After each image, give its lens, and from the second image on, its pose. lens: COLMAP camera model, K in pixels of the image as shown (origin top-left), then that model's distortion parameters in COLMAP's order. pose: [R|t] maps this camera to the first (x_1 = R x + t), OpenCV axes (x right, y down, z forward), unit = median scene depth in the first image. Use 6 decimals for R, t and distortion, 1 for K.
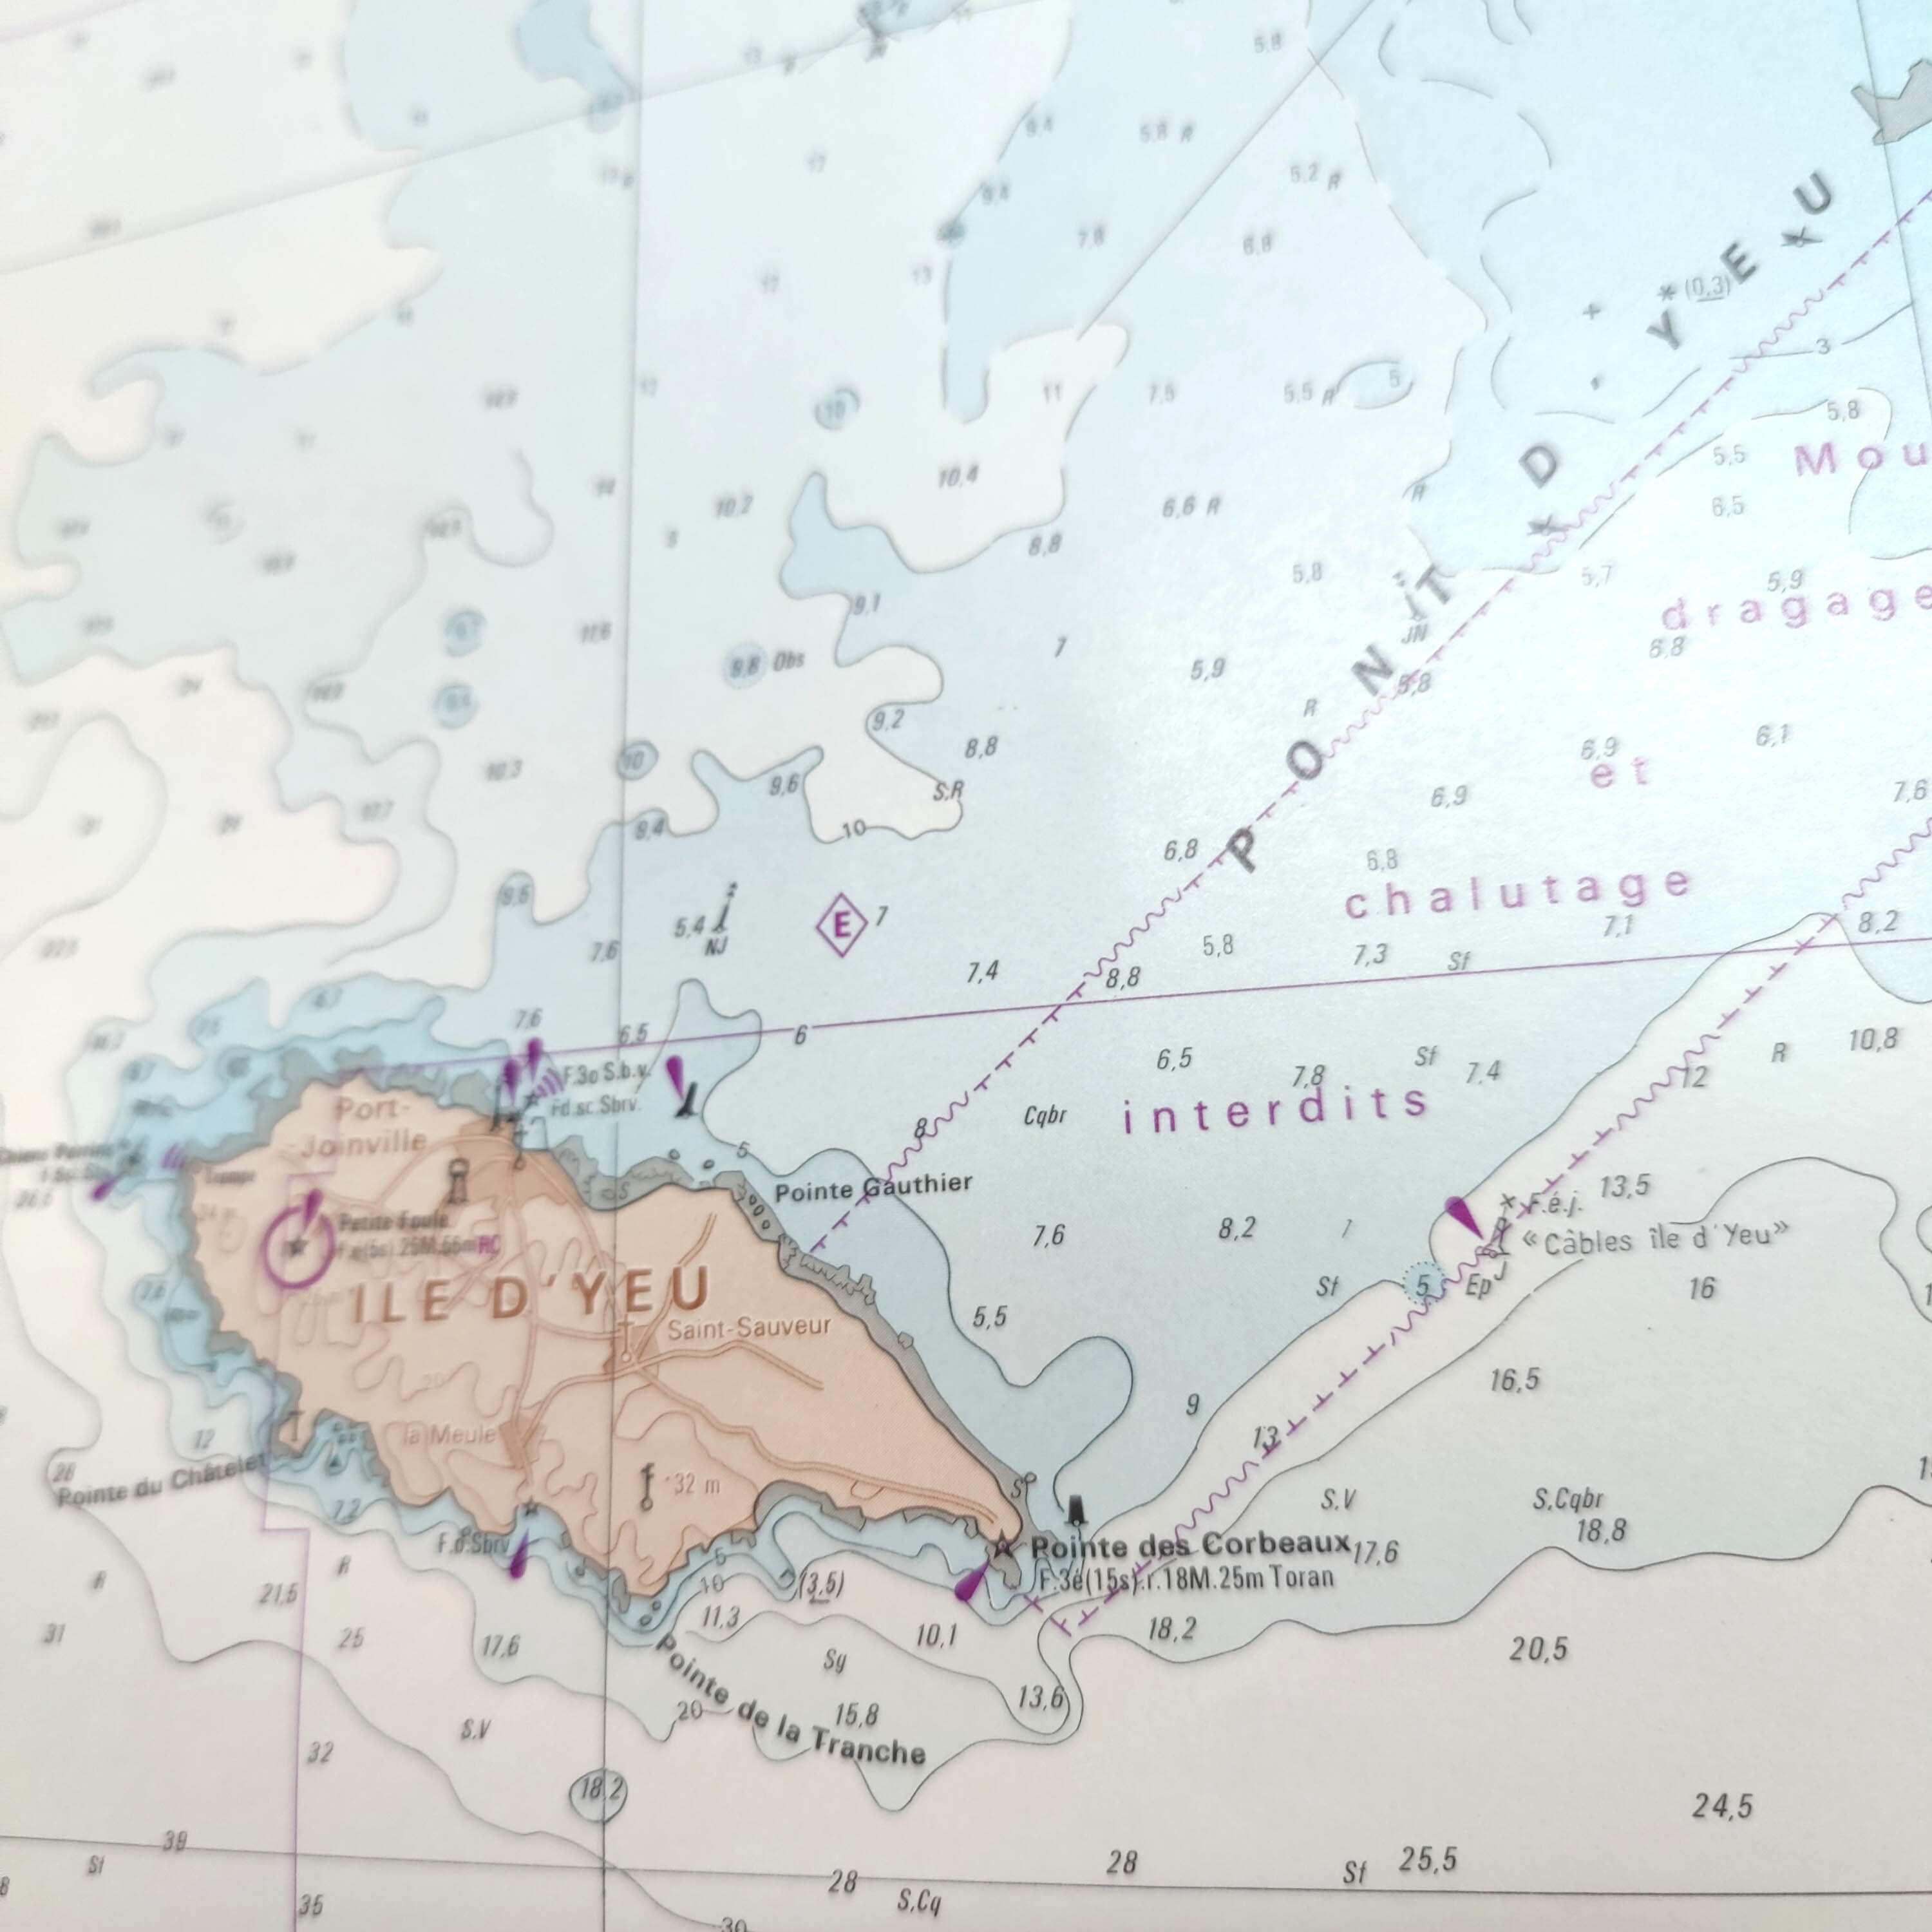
lens RADIAL K [[1901.1, 0, 966.0], [0, 1901.1, 966.0], [0, 0, 1]] dist [-0.028333, 0.003992]
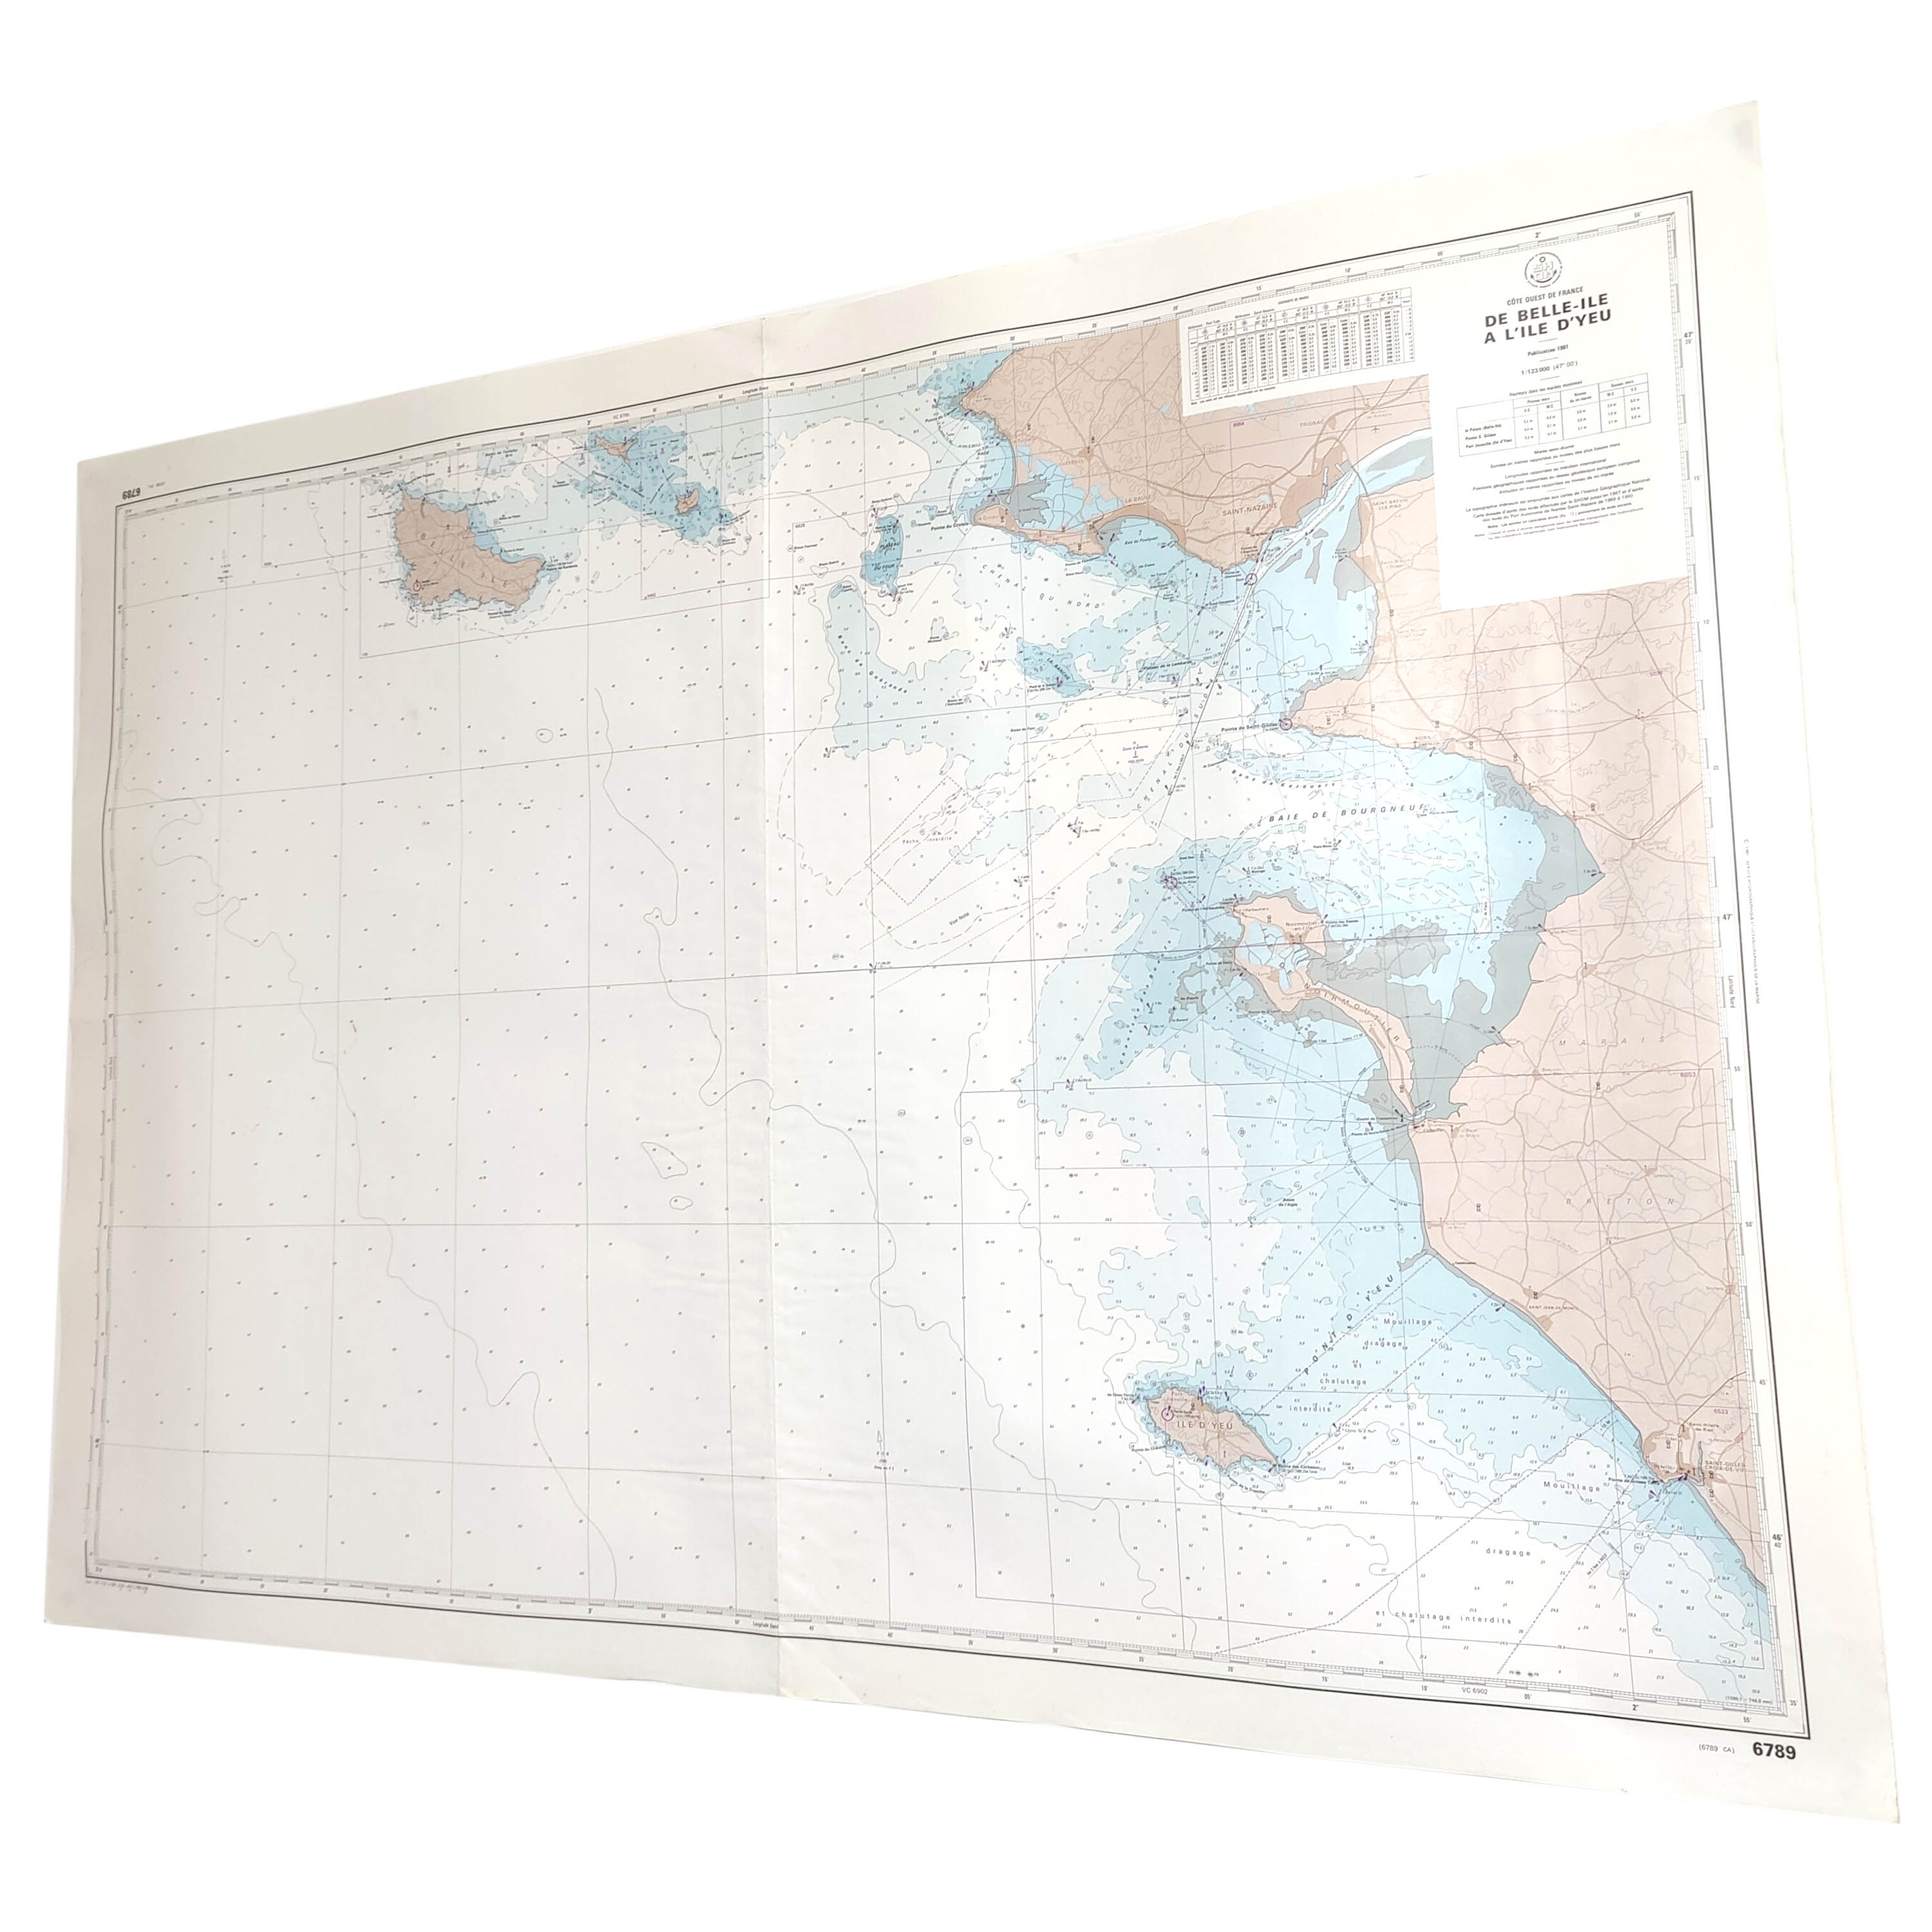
lens RADIAL K [[1901.1, 0, 966.0], [0, 1901.1, 966.0], [0, 0, 1]] dist [-0.028333, 0.003992]
pose [[0.975794, -0.024449, -0.217320, 0.449596], [0.053775, 0.990045, 0.130077, -2.383561], [0.211976, -0.138615, 0.967394, -5.526593]]
